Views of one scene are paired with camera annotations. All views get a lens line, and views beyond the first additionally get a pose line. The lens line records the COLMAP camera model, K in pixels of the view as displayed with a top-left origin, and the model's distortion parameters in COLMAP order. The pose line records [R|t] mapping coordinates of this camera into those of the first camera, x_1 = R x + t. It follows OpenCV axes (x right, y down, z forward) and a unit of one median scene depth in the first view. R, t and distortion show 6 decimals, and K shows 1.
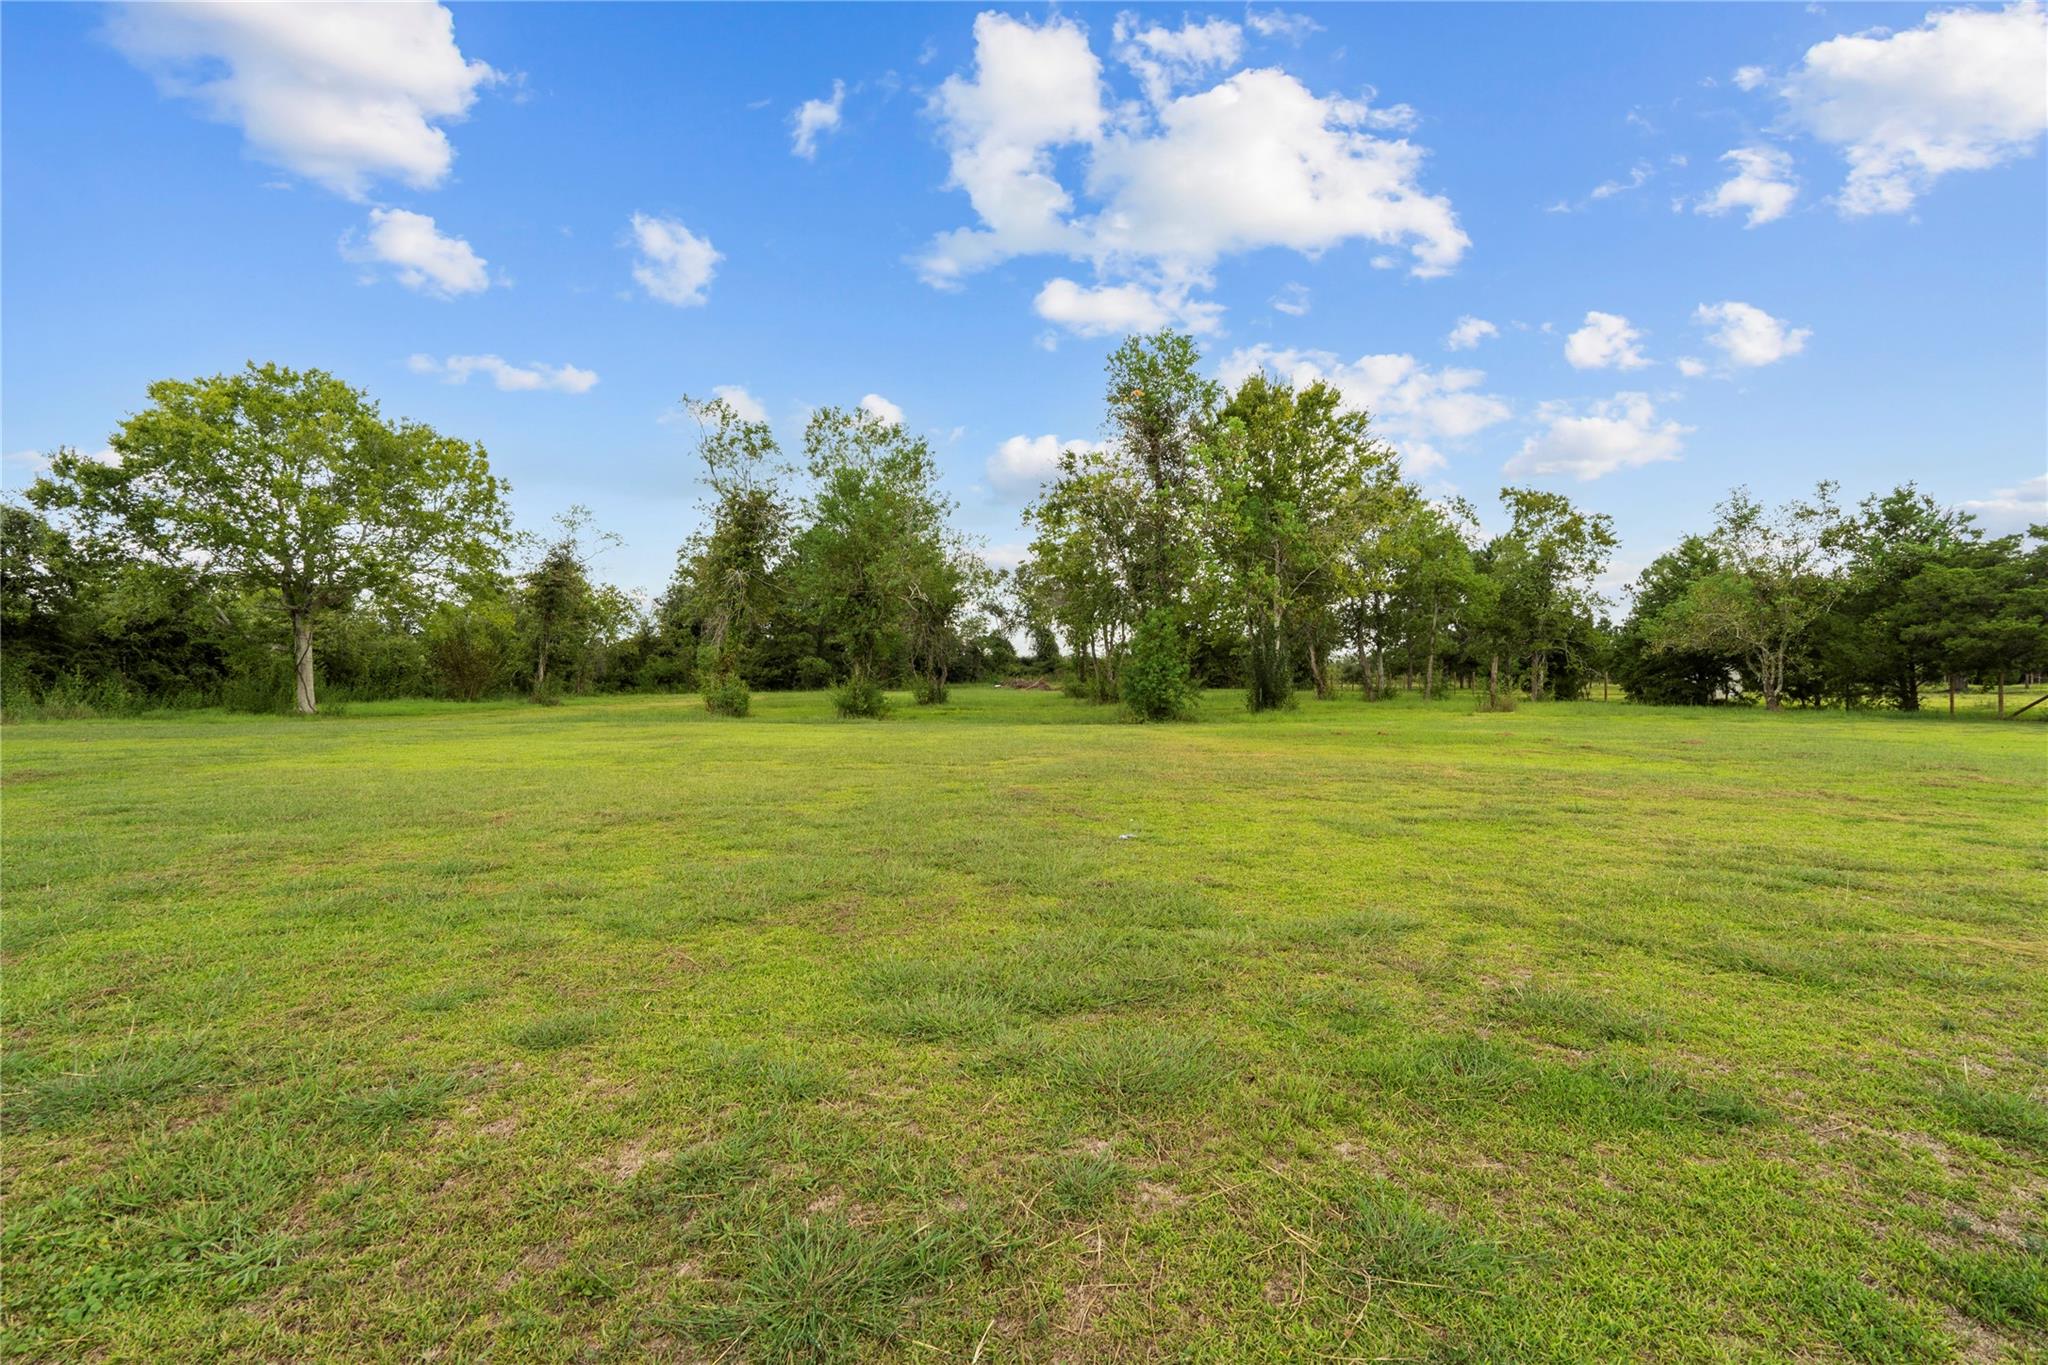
lens RADIAL K [[945.5, 0, 1015.0], [0, 945.5, 679.9], [0, 0, 1]] dist [-0.003789, 0.001027]
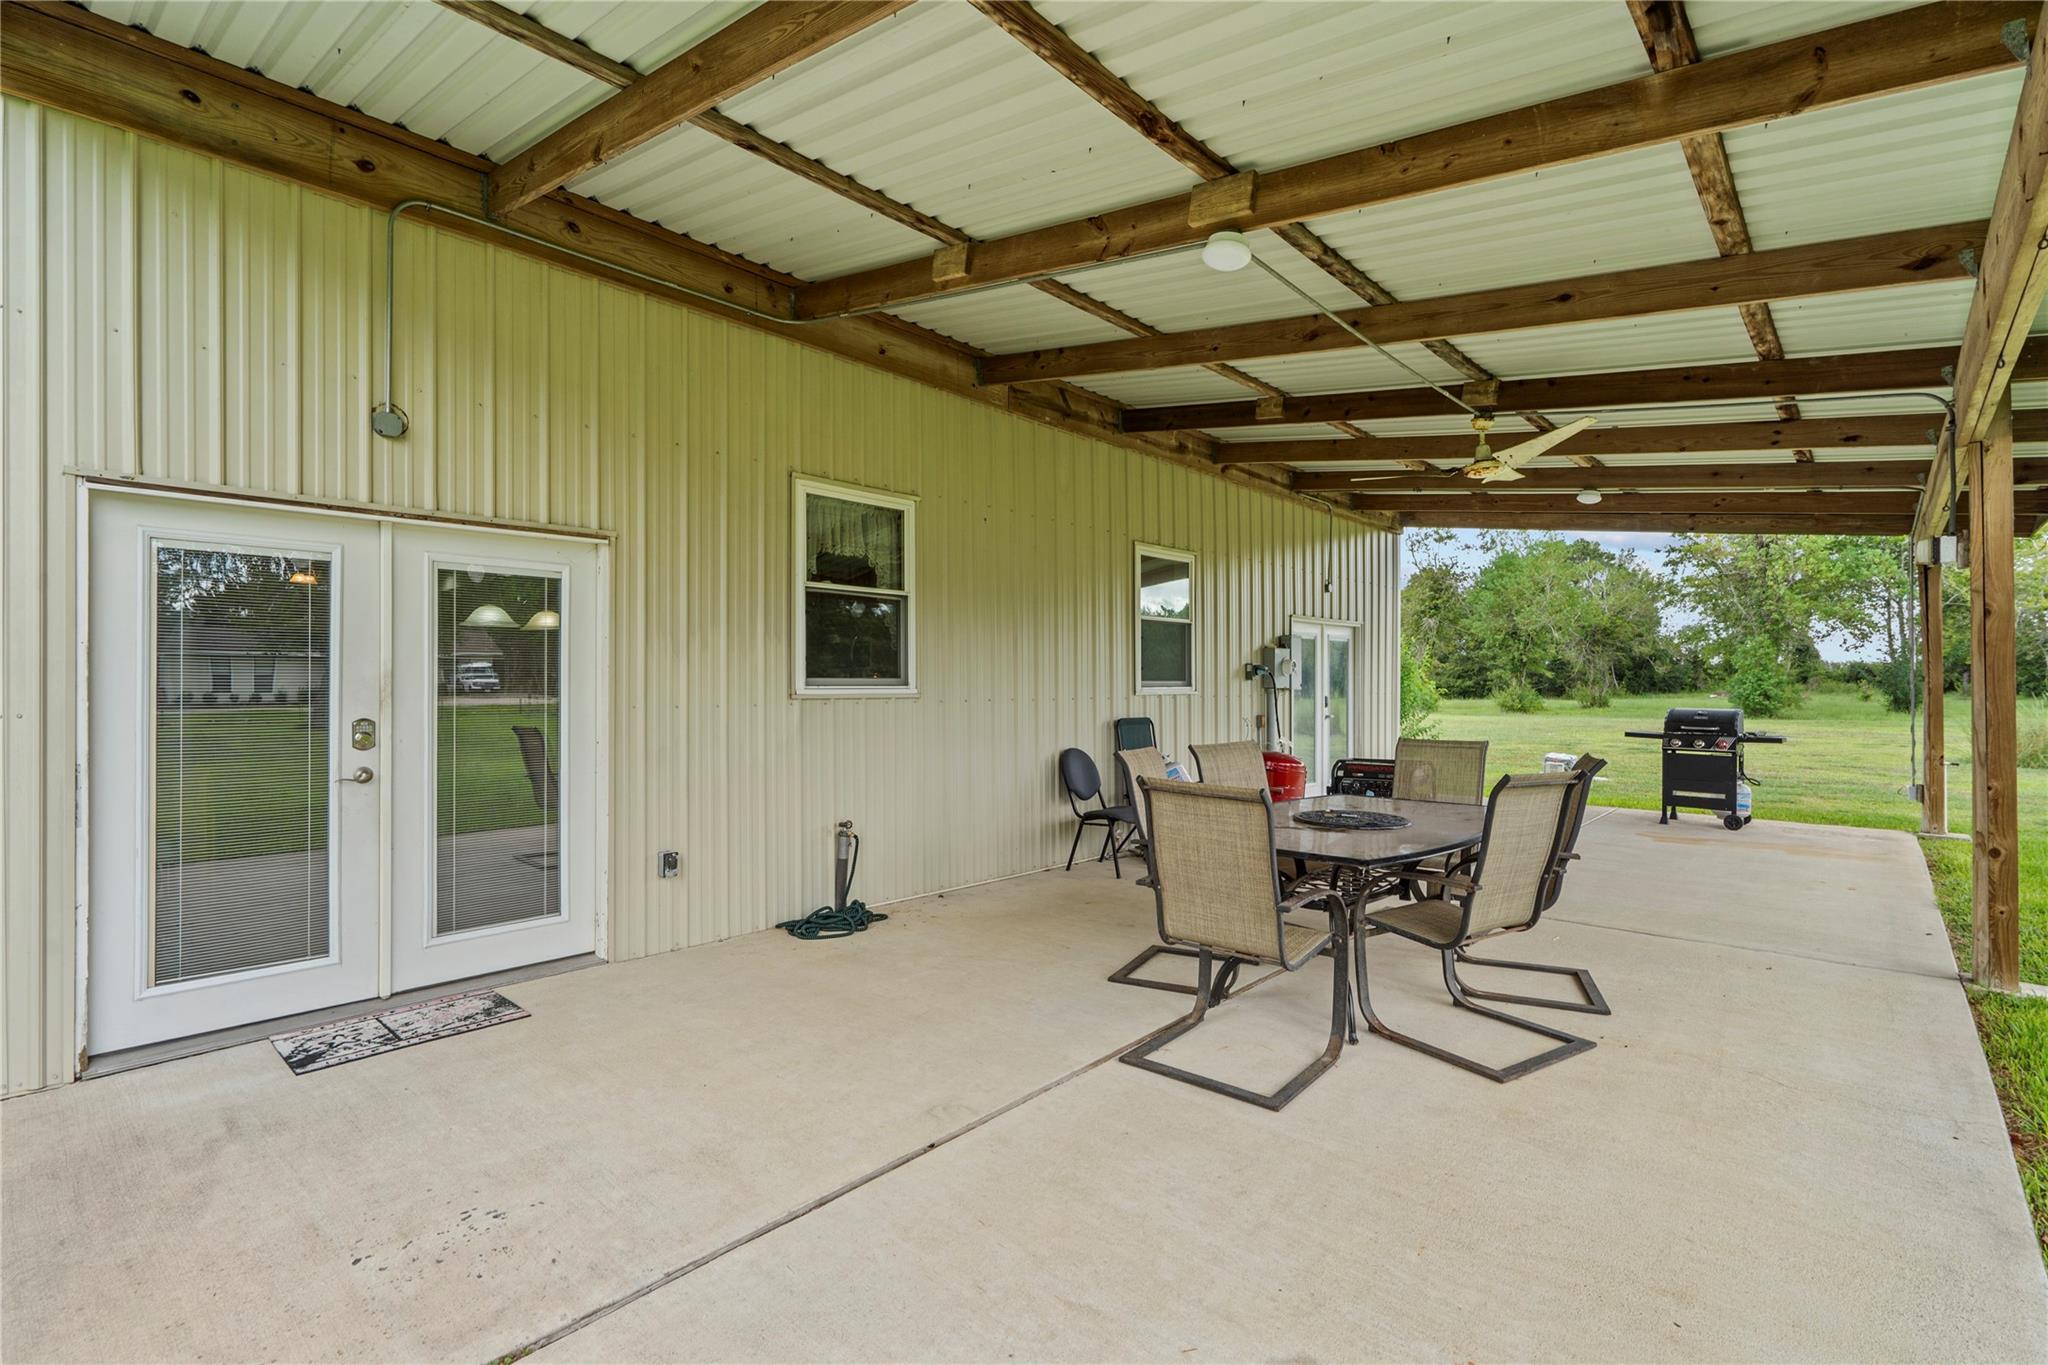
lens RADIAL K [[945.5, 0, 1034.9], [0, 945.5, 683.4], [0, 0, 1]] dist [-0.003789, 0.001027]
pose [[0.773024, -0.002090, -0.634373, 0.153211], [-0.002718, 0.999974, -0.006607, 0.002499], [0.634371, 0.006831, 0.772998, -0.495713]]
